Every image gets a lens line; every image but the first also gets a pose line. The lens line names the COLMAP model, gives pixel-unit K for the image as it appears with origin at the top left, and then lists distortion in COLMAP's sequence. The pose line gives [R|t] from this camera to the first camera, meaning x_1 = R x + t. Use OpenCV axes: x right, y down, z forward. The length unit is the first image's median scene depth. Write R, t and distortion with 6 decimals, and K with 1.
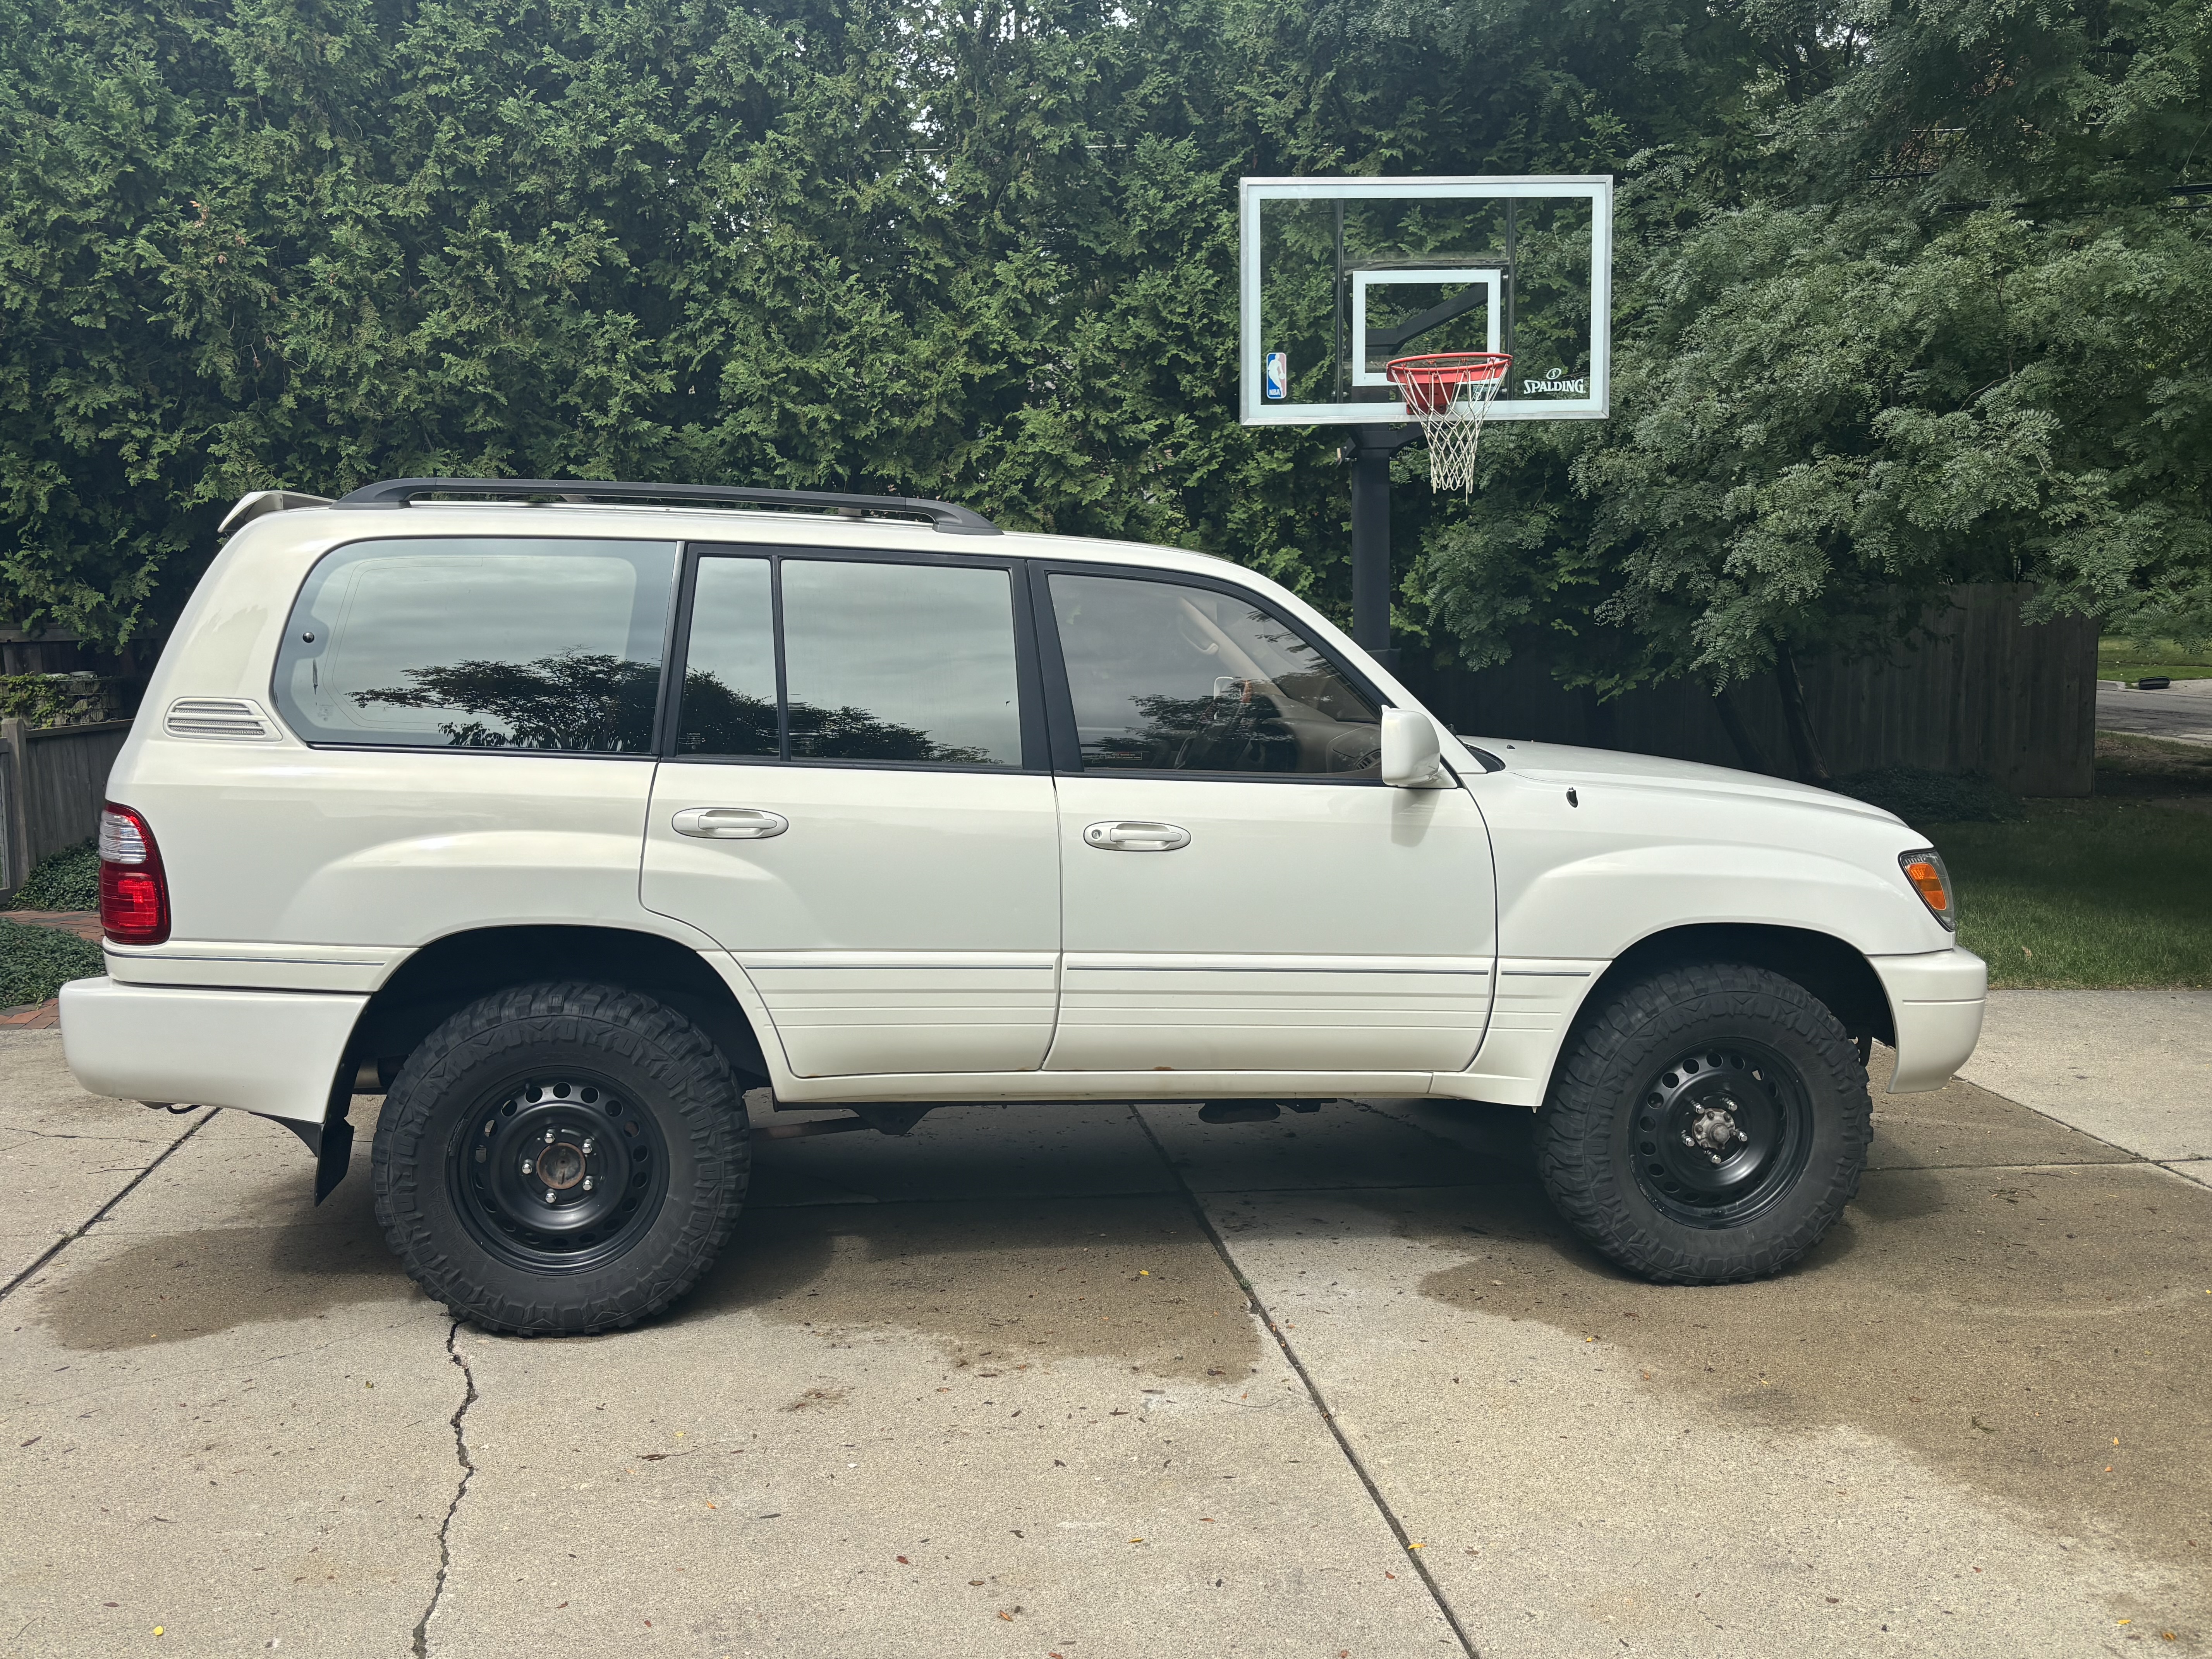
lens RADIAL K [[1874.4, 0, 1110.3], [0, 1874.4, 832.8], [0, 0, 1]] dist [0.008987, 0.012833]
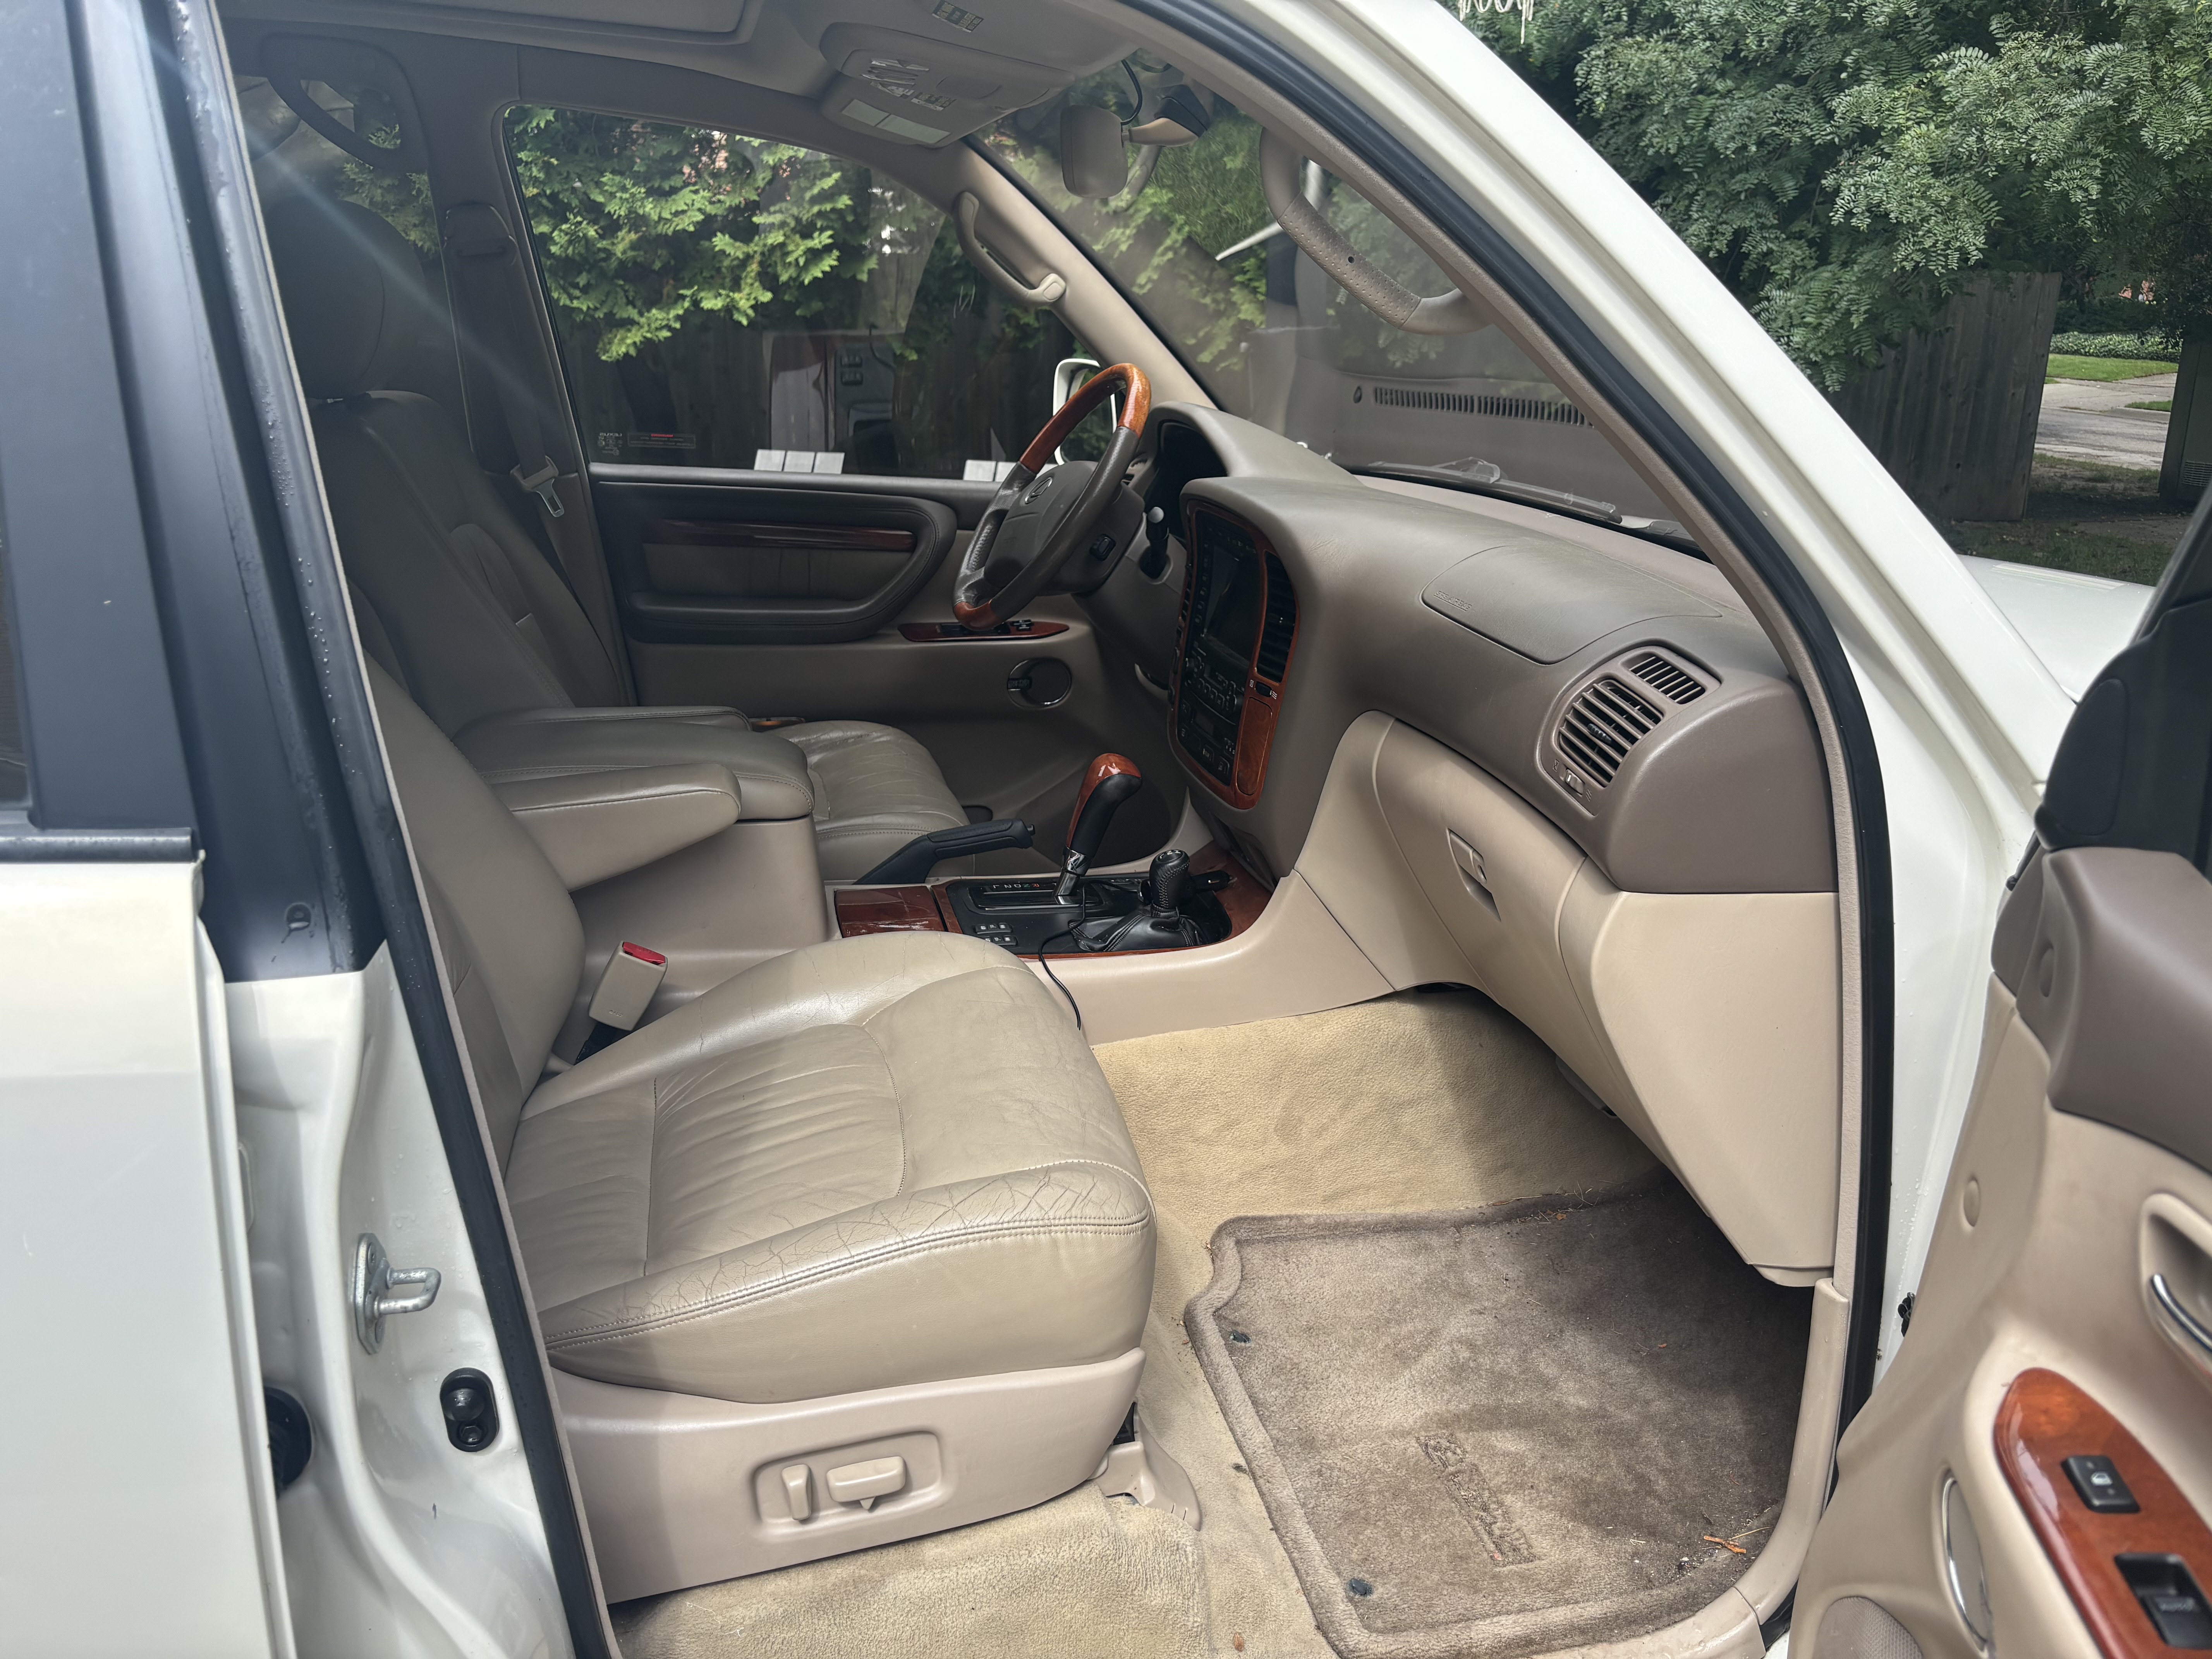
lens RADIAL K [[1670.0, 0, 1104.1], [0, 1670.0, 830.4], [0, 0, 1]] dist [0.018985, -0.023789]
pose [[0.996898, -0.001955, 0.078678, 0.025594], [-0.013027, 0.981801, 0.189465, -0.036554], [-0.077616, -0.189903, 0.978730, 0.391887]]
